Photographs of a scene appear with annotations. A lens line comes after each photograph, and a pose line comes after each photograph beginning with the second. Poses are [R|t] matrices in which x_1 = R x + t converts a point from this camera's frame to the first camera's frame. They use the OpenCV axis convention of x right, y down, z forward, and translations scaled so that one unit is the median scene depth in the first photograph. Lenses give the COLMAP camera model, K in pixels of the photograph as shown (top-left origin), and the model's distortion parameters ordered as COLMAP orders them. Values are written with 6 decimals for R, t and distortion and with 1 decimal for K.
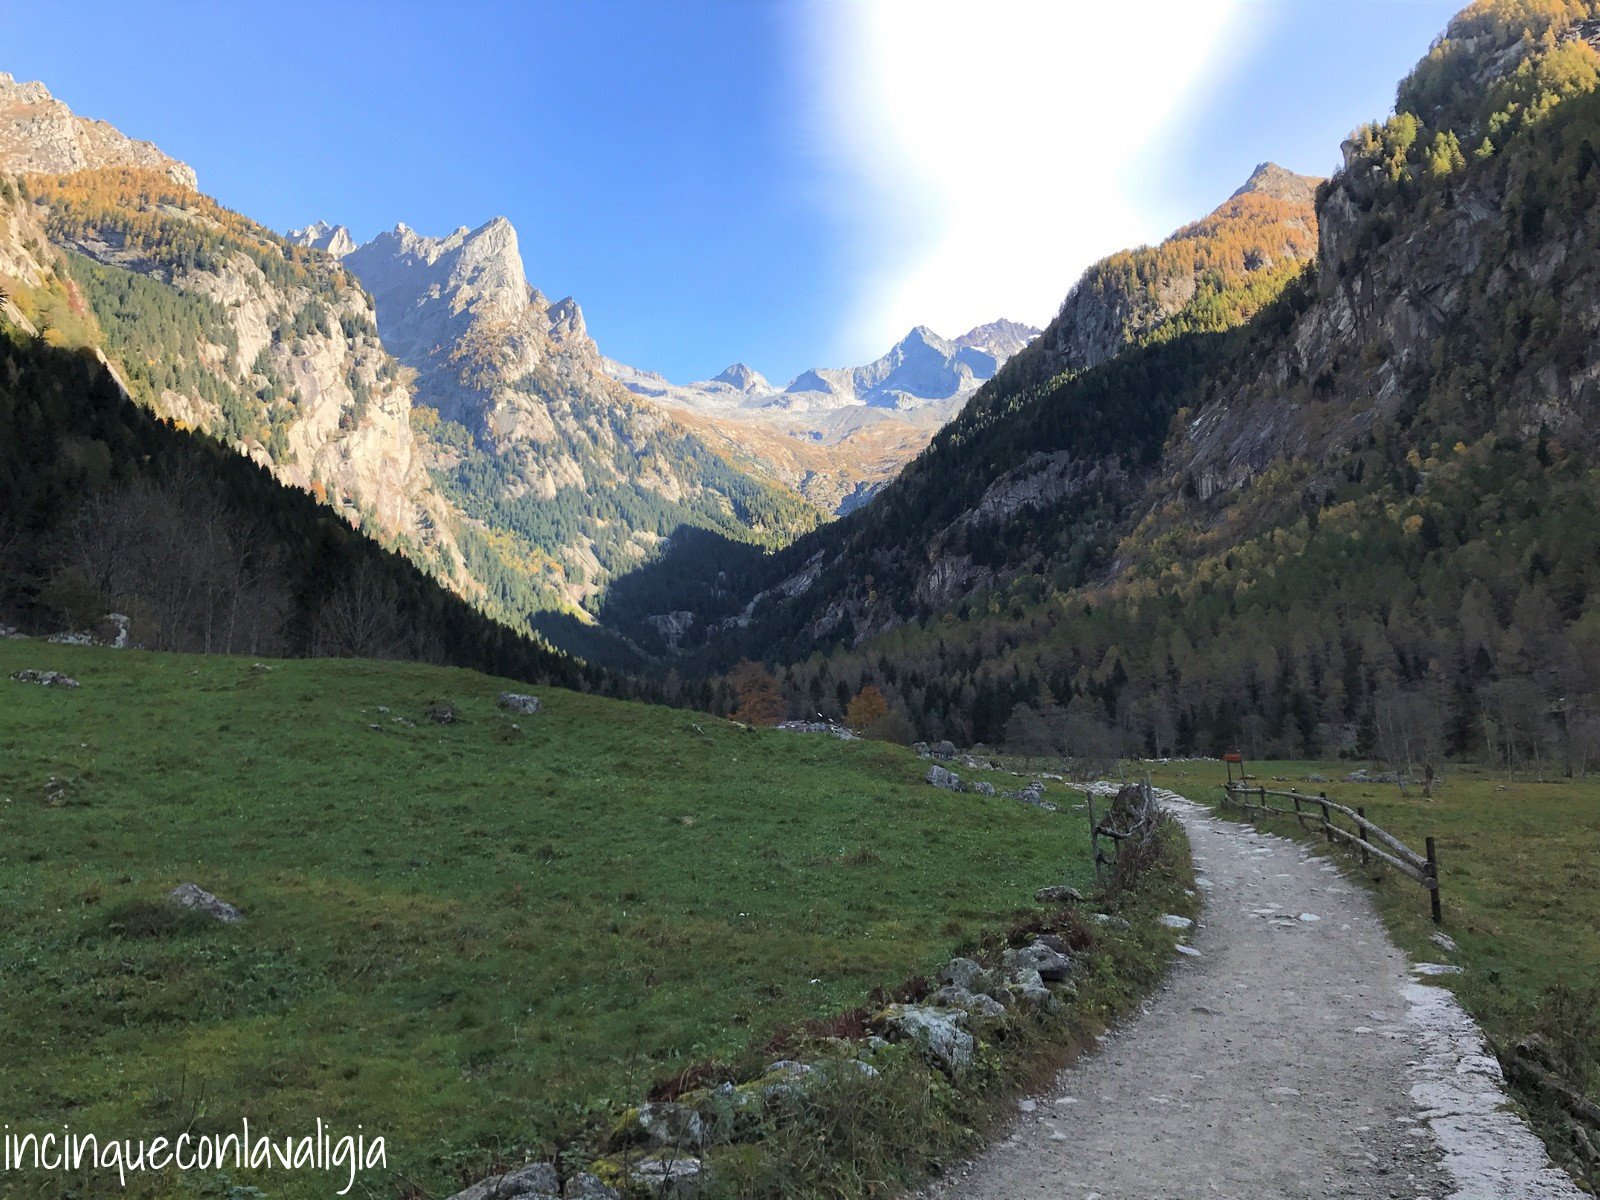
lens RADIAL K [[1304.0, 0, 800.0], [0, 1304.0, 600.0], [0, 0, 1]] dist [-0.013876, -0.010026]
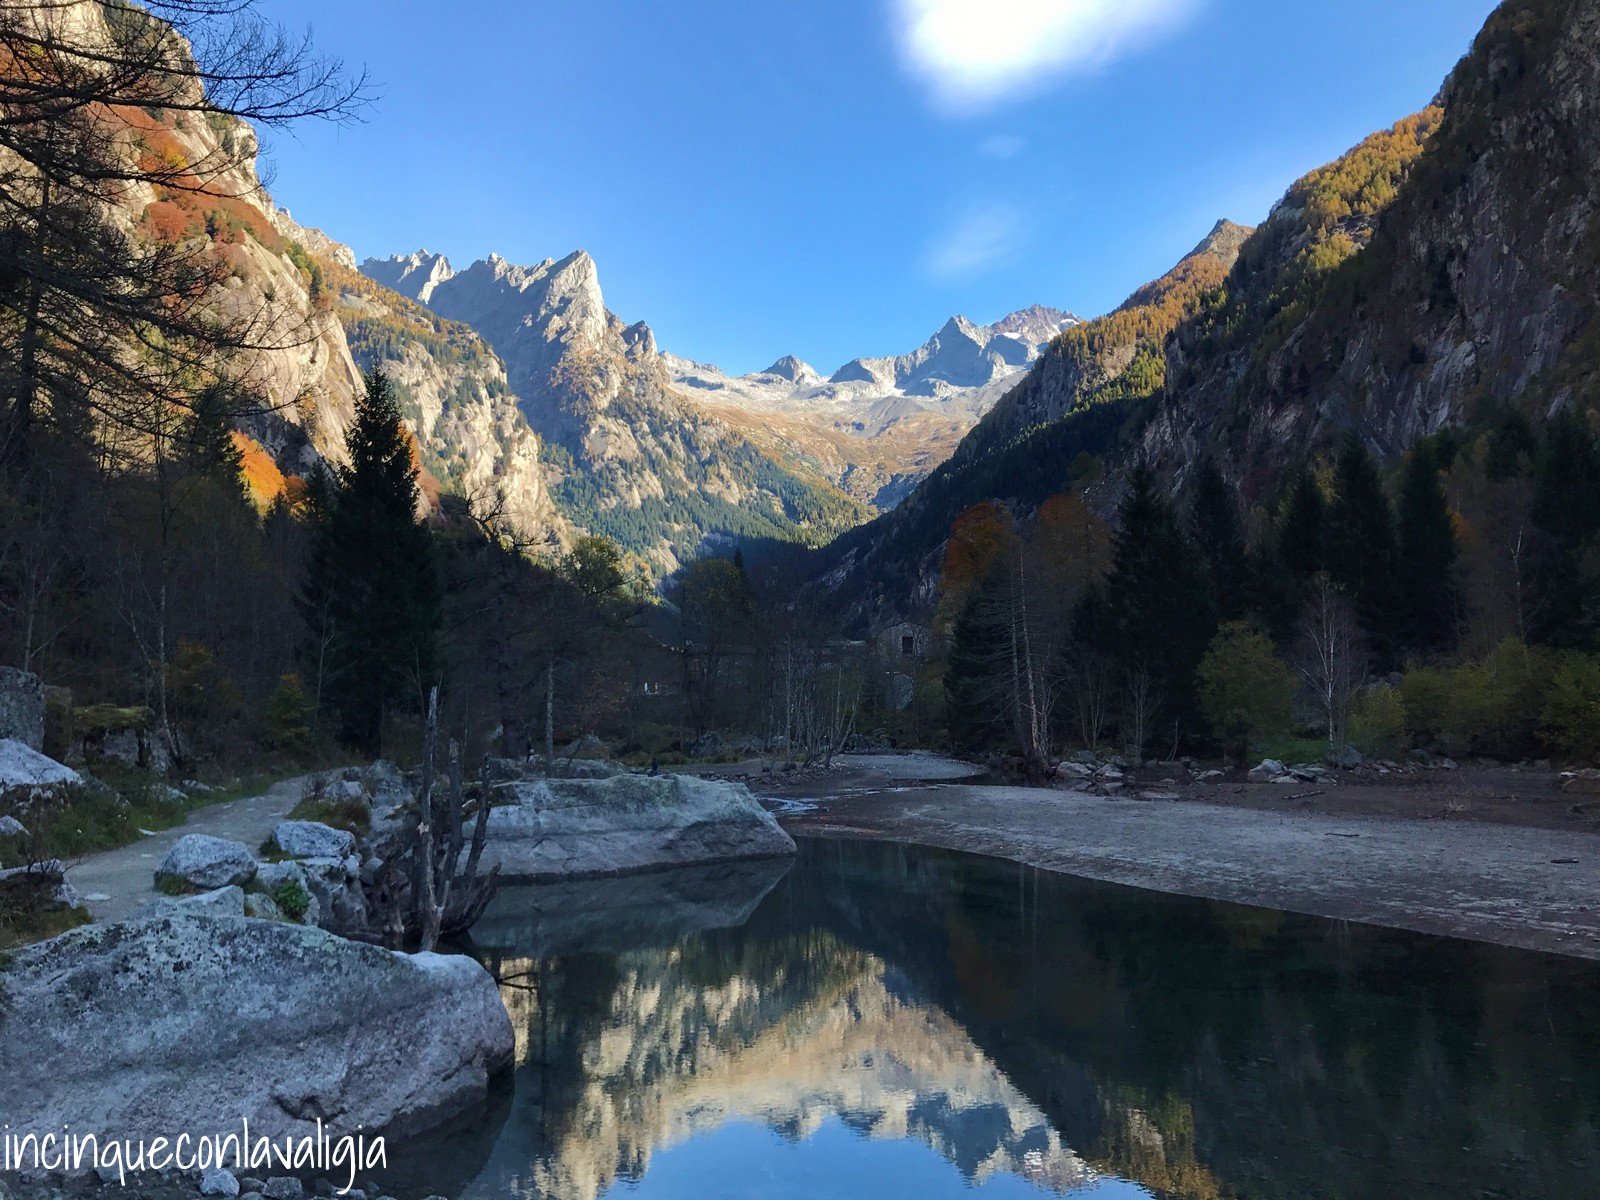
lens RADIAL K [[1304.0, 0, 800.0], [0, 1304.0, 600.0], [0, 0, 1]] dist [-0.013876, -0.010026]
pose [[0.999119, -0.007035, -0.041379, 0.014043], [0.008323, 0.999483, 0.031041, -0.024728], [0.041139, -0.031358, 0.998661, -0.220432]]
